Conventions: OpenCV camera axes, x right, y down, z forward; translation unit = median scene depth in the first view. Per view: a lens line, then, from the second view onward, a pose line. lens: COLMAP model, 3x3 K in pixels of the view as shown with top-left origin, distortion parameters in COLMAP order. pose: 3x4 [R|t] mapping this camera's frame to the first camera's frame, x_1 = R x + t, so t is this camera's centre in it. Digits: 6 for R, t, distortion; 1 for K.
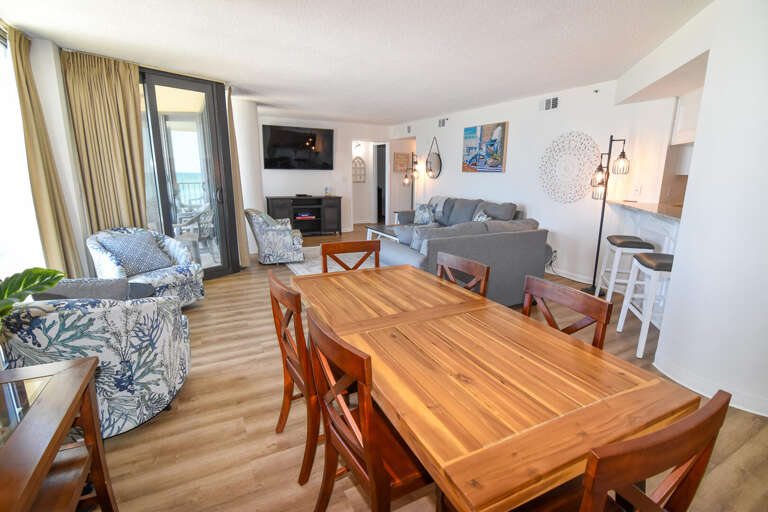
lens RADIAL K [[378.0, 0, 384.7], [0, 378.0, 257.8], [0, 0, 1]] dist [-0.015780, 0.000374]
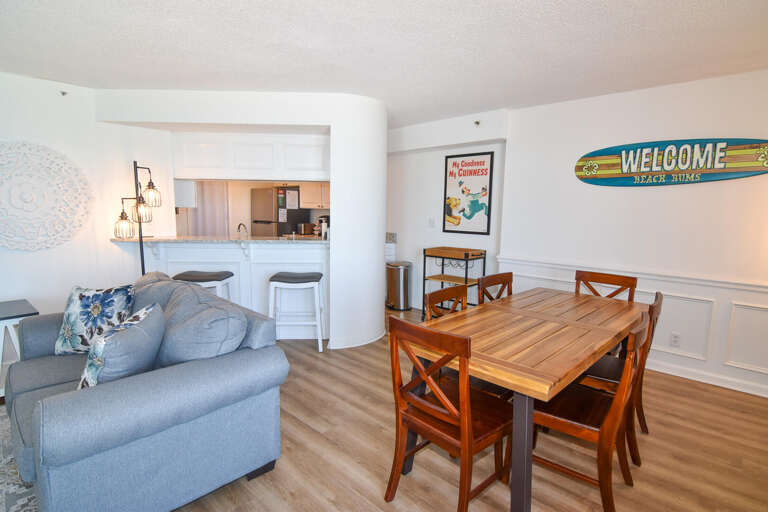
lens RADIAL K [[389.1, 0, 383.2], [0, 389.1, 249.2], [0, 0, 1]] dist [-0.007857, -0.000667]
pose [[-0.345690, -0.109491, 0.931939, -0.281024], [0.189565, 0.964543, 0.183638, -0.128615], [-0.919001, 0.240145, -0.312677, 0.545683]]
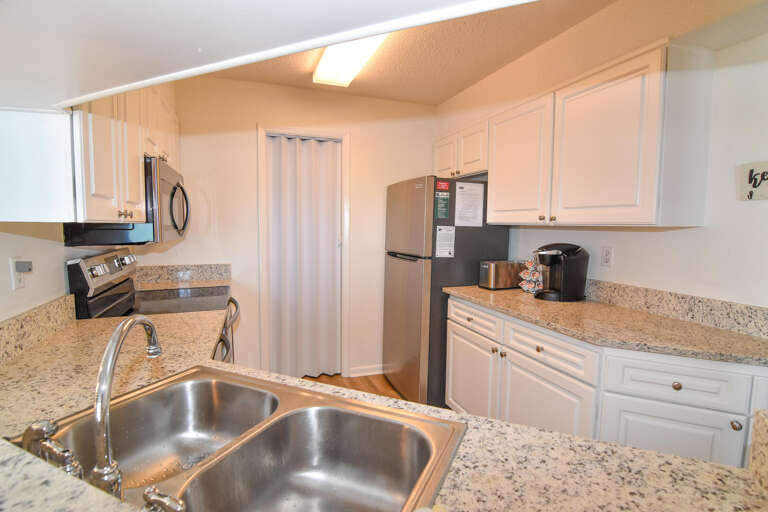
lens RADIAL K [[378.0, 0, 388.4], [0, 378.0, 258.1], [0, 0, 1]] dist [-0.015780, 0.000374]
pose [[0.100657, -0.082377, 0.991505, 0.388371], [0.211183, 0.975627, 0.059618, -0.095475], [-0.972250, 0.203388, 0.115600, 0.459135]]
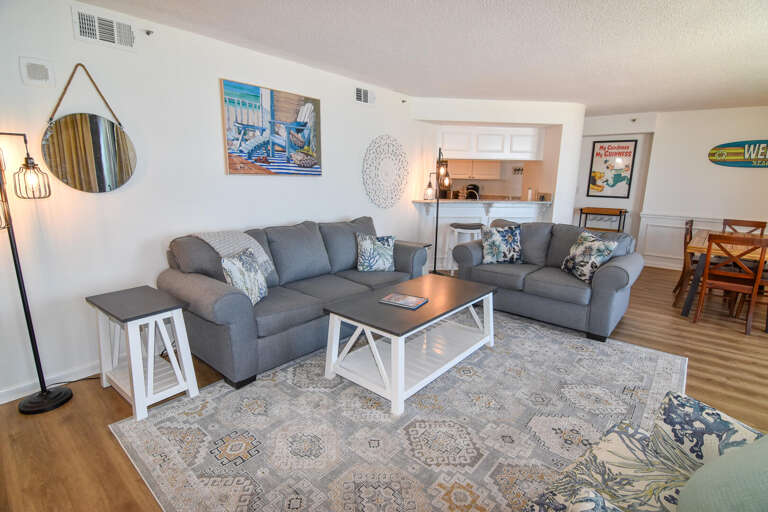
lens RADIAL K [[378.0, 0, 386.9], [0, 378.0, 258.5], [0, 0, 1]] dist [-0.015780, 0.000374]
pose [[-0.402631, -0.208127, 0.891387, -0.352191], [0.183201, 0.935783, 0.301243, -0.264008], [-0.896842, 0.284593, -0.338646, 1.138186]]
